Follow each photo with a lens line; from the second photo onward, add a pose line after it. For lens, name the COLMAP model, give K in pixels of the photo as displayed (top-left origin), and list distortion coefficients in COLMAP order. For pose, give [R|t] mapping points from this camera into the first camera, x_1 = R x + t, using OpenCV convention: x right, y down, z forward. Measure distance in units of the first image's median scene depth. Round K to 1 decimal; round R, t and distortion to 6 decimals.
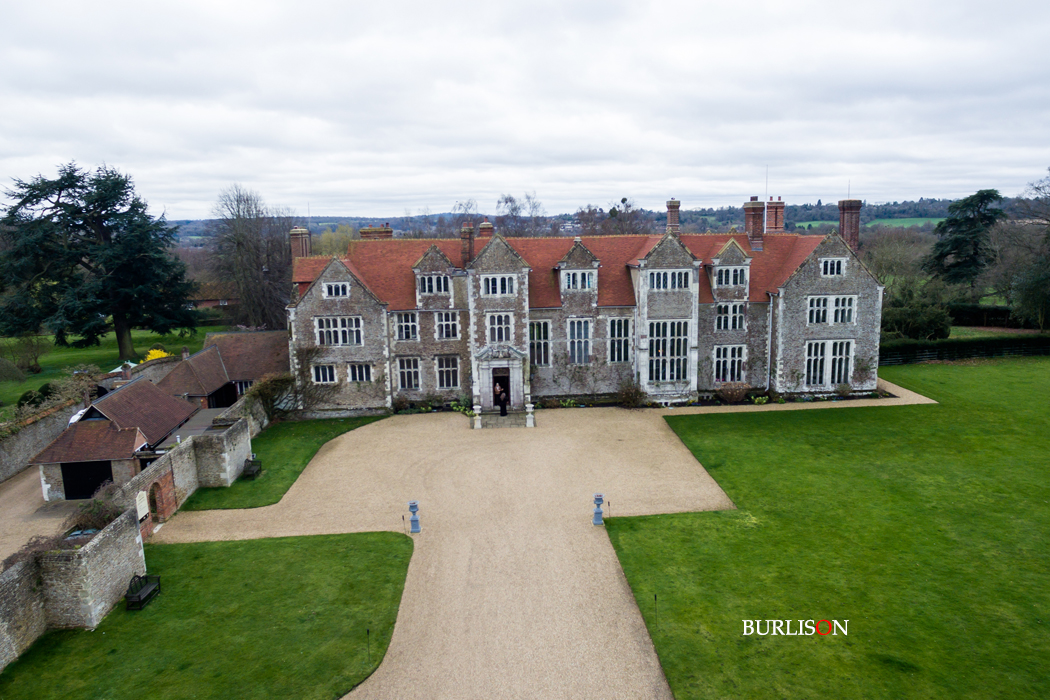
lens RADIAL K [[706.7, 0, 521.8], [0, 706.7, 346.2], [0, 0, 1]] dist [-0.126294, 0.096700]
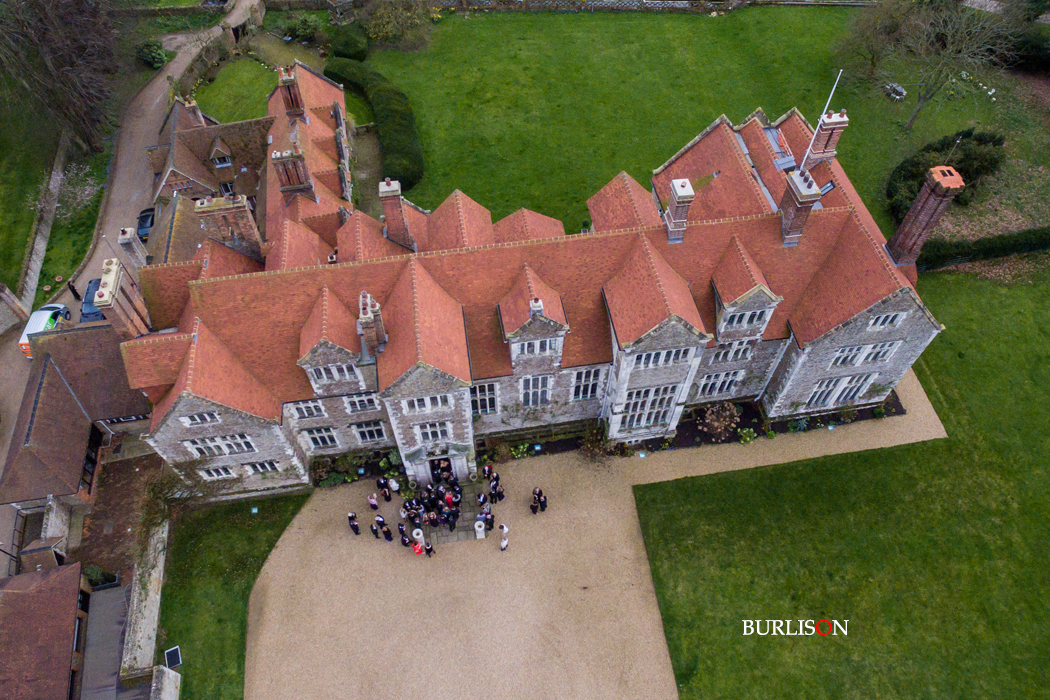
lens RADIAL K [[718.2, 0, 506.7], [0, 718.2, 335.0], [0, 0, 1]] dist [-0.120207, 0.086512]
pose [[0.995414, -0.073104, 0.061693, 0.006907], [0.009050, 0.714018, 0.700069, -0.614073], [-0.095228, -0.696300, 0.711405, 0.499635]]
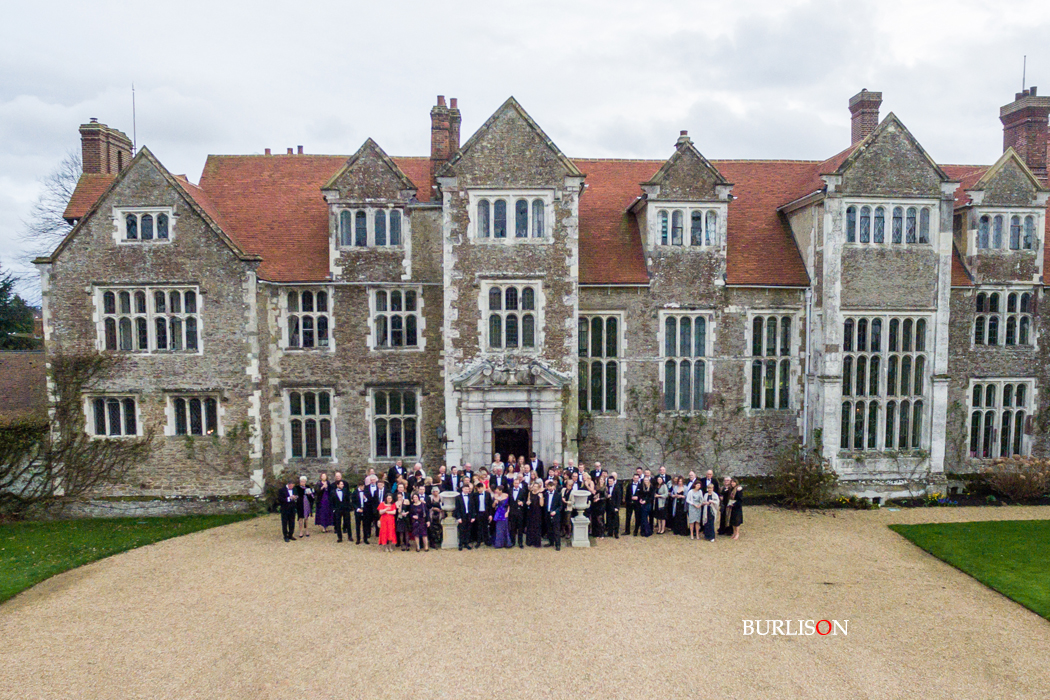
lens RADIAL K [[838.3, 0, 543.5], [0, 838.3, 400.2], [0, 0, 1]] dist [-0.133951, 0.114334]
pose [[0.999822, 0.018870, 0.000656, -0.010364], [-0.018773, 0.997226, -0.072027, 0.060014], [-0.002013, 0.072002, 0.997402, 0.473700]]
